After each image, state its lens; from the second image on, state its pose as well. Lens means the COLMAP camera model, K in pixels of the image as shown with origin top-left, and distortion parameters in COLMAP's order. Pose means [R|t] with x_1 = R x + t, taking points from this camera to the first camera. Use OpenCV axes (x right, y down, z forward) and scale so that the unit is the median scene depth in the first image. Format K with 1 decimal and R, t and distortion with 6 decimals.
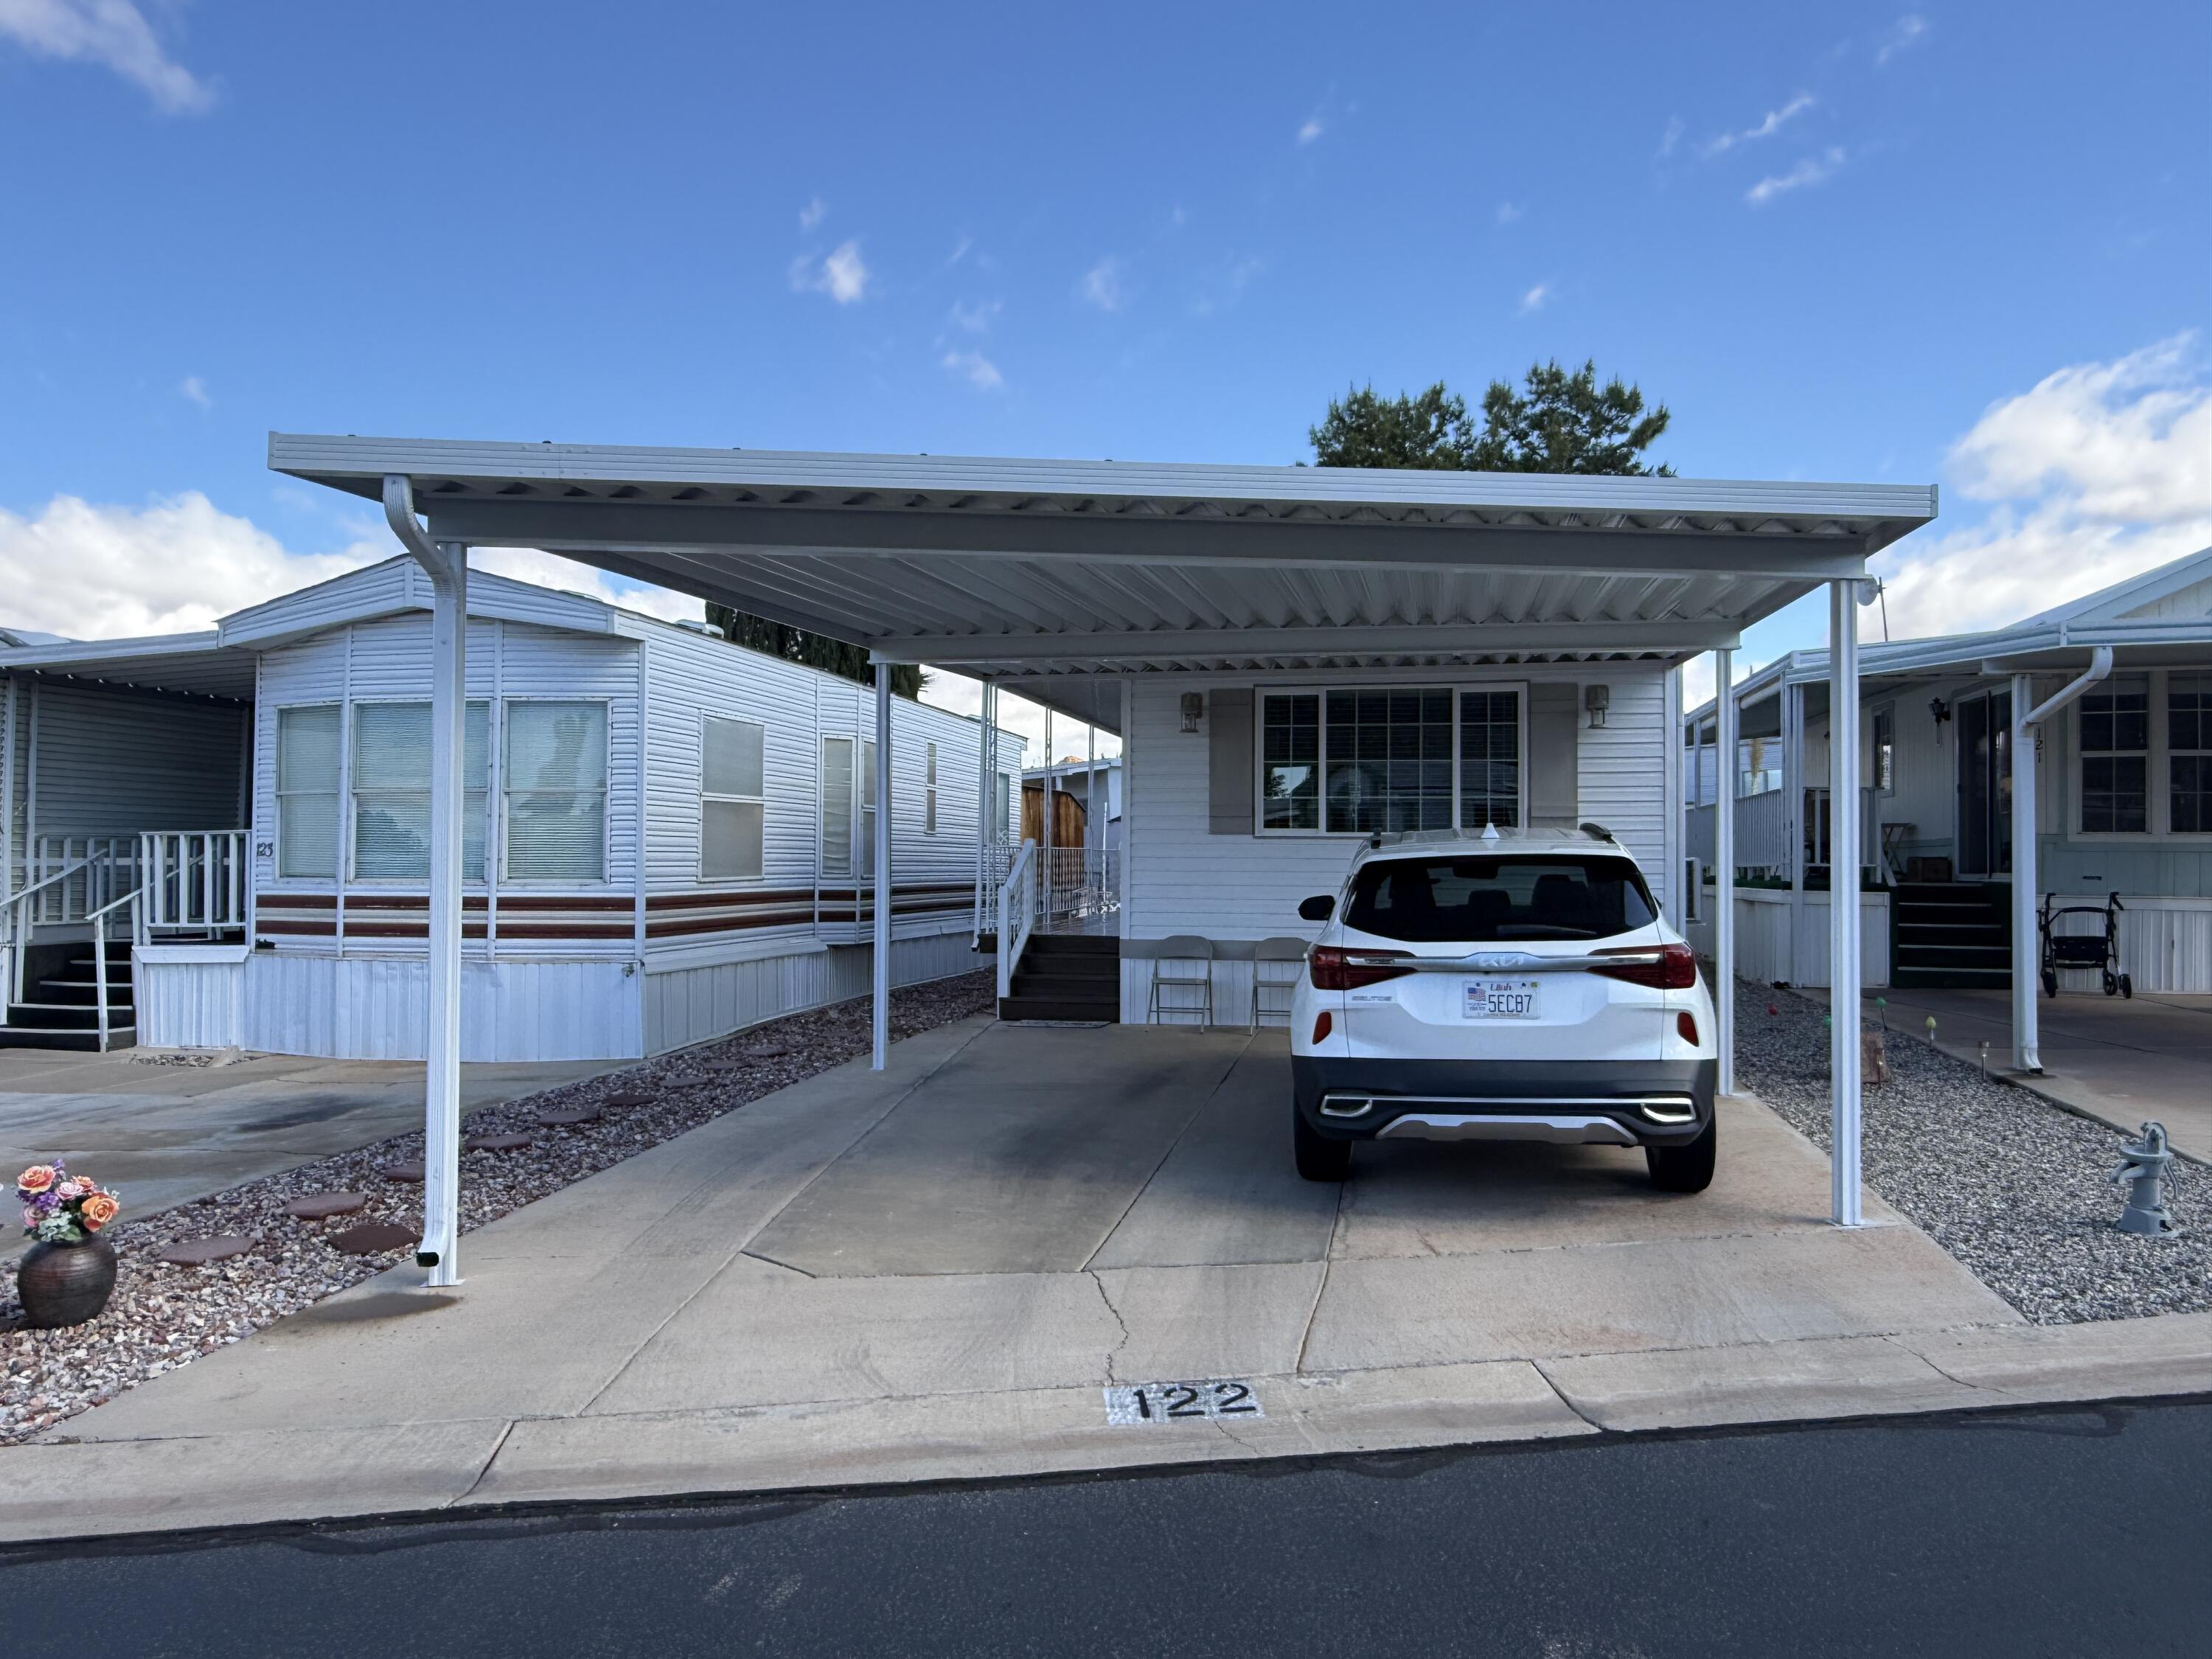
lens RADIAL K [[1502.3, 0, 1108.0], [0, 1502.3, 828.1], [0, 0, 1]] dist [-0.002142, 0.006975]
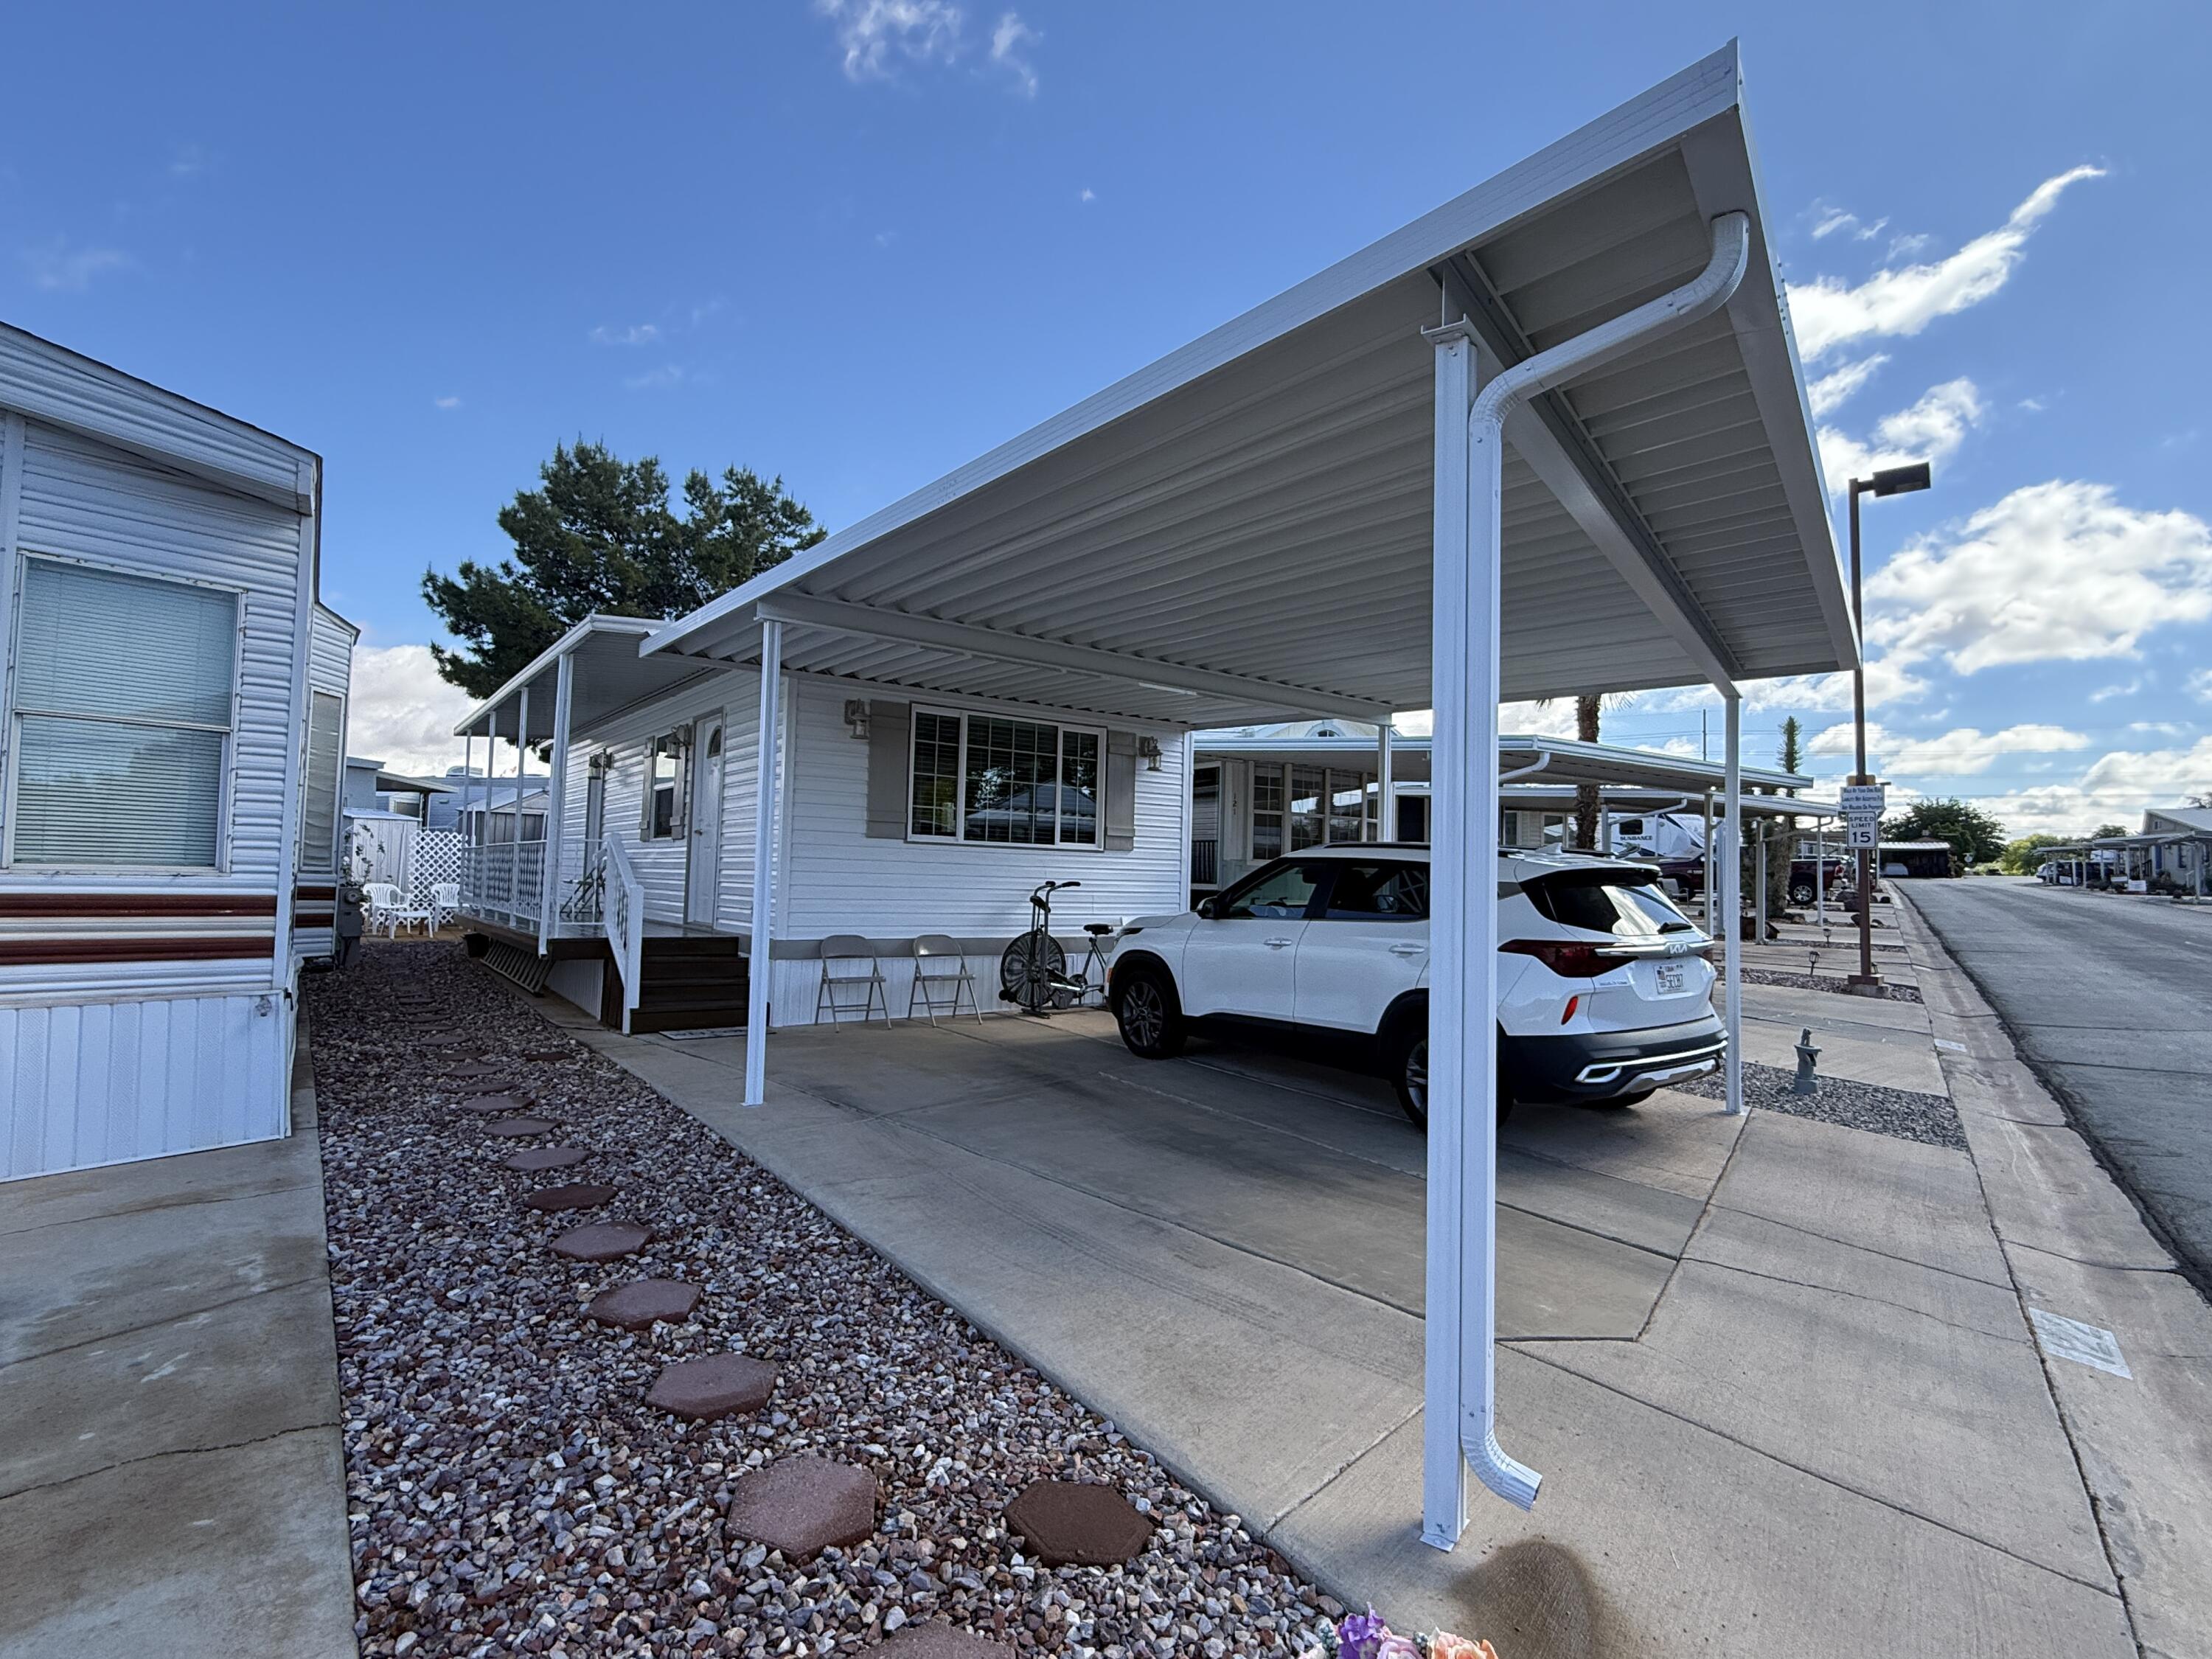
lens RADIAL K [[1111.5, 0, 1106.5], [0, 1111.5, 830.9], [0, 0, 1]] dist [-0.001034, 0.000369]
pose [[0.665261, 0.048371, 0.745042, -0.400585], [-0.037577, 0.998804, -0.031293, 0.017601], [-0.745664, -0.007178, 0.666283, 0.364164]]
